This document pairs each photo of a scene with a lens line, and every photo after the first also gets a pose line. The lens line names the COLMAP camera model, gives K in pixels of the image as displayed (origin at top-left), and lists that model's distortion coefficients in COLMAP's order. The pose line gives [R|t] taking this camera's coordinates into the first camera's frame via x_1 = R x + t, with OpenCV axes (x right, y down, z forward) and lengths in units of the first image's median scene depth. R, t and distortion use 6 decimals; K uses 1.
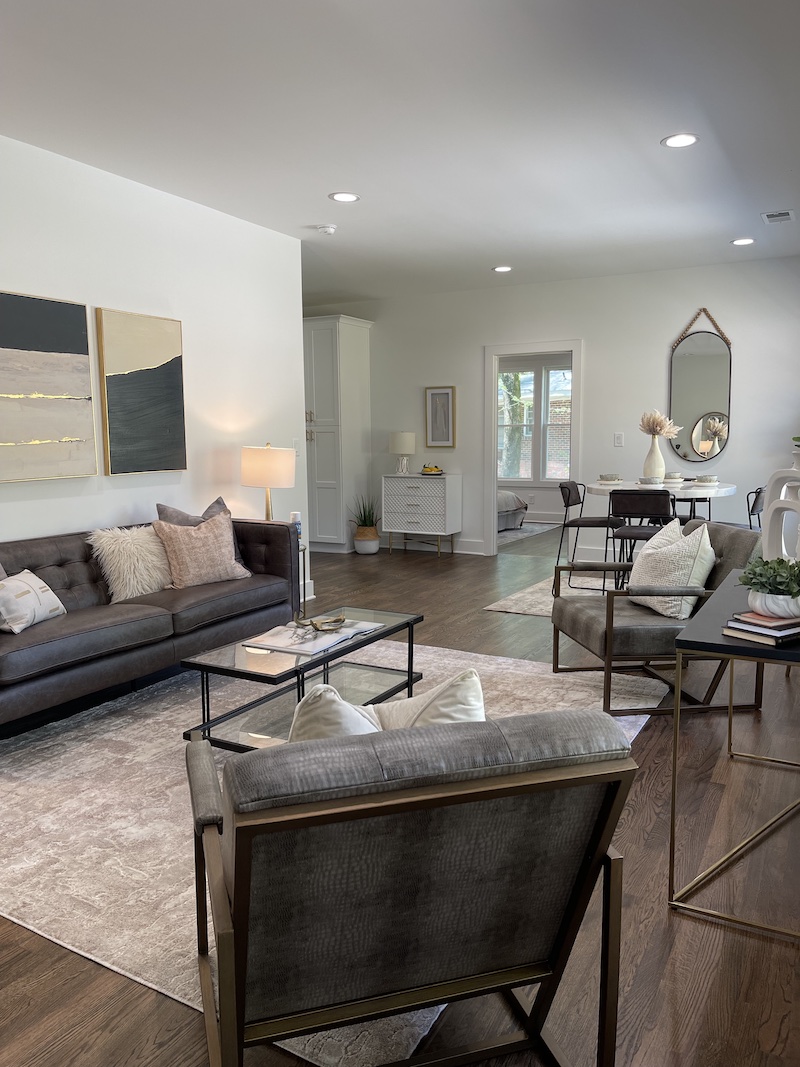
lens RADIAL K [[803.7, 0, 399.1], [0, 803.7, 535.9], [0, 0, 1]] dist [0.029608, -0.028458]
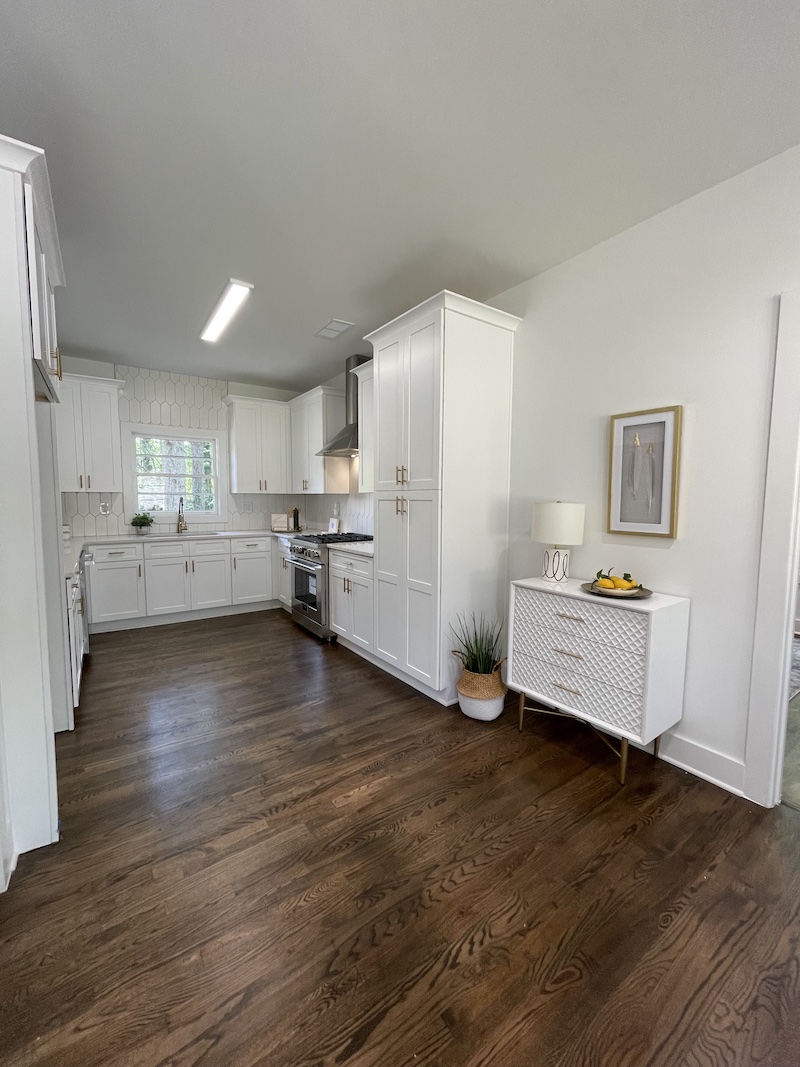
lens RADIAL K [[428.0, 0, 397.3], [0, 428.0, 531.0], [0, 0, 1]] dist [-0.007763, -0.000103]
pose [[0.896112, 0.048254, -0.441198, 0.066291], [-0.069277, 0.997095, -0.031655, -0.183549], [0.438389, 0.058931, 0.896851, 1.367535]]
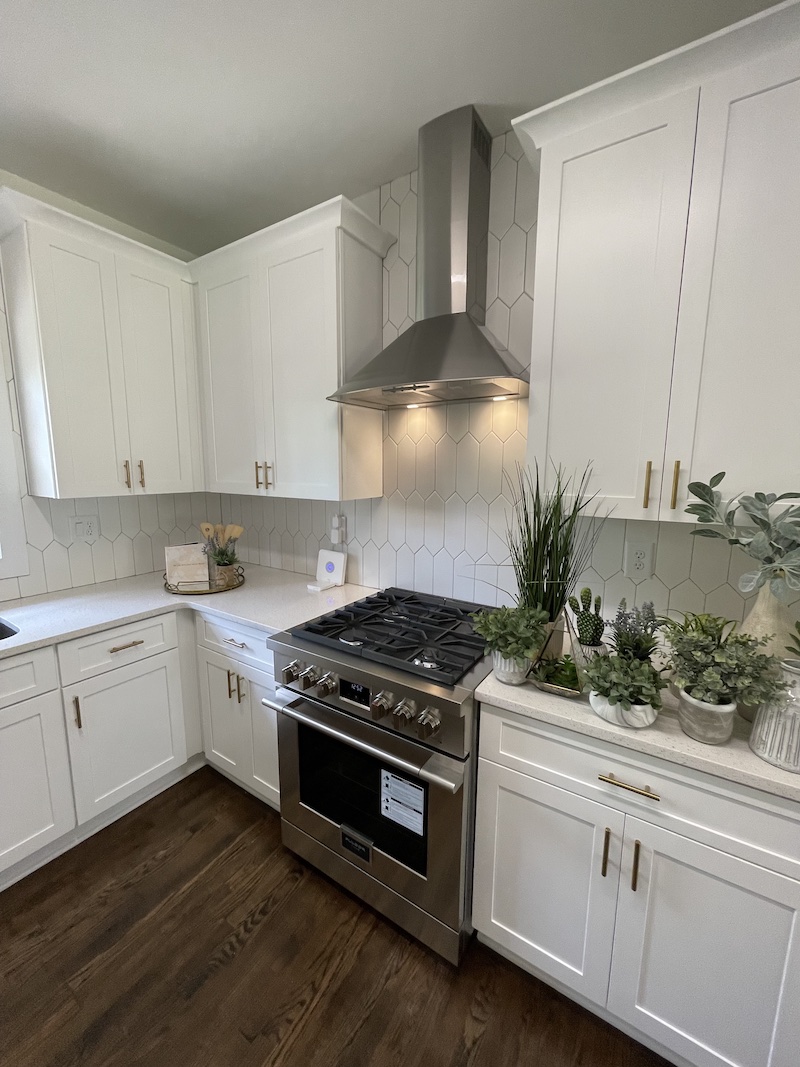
lens RADIAL K [[428.0, 0, 399.1], [0, 428.0, 525.7], [0, 0, 1]] dist [-0.007763, -0.000103]
pose [[0.998208, 0.030754, -0.051322, -0.025419], [-0.029360, 0.999185, 0.027706, -0.200583], [0.052133, -0.026150, 0.998298, 1.442734]]
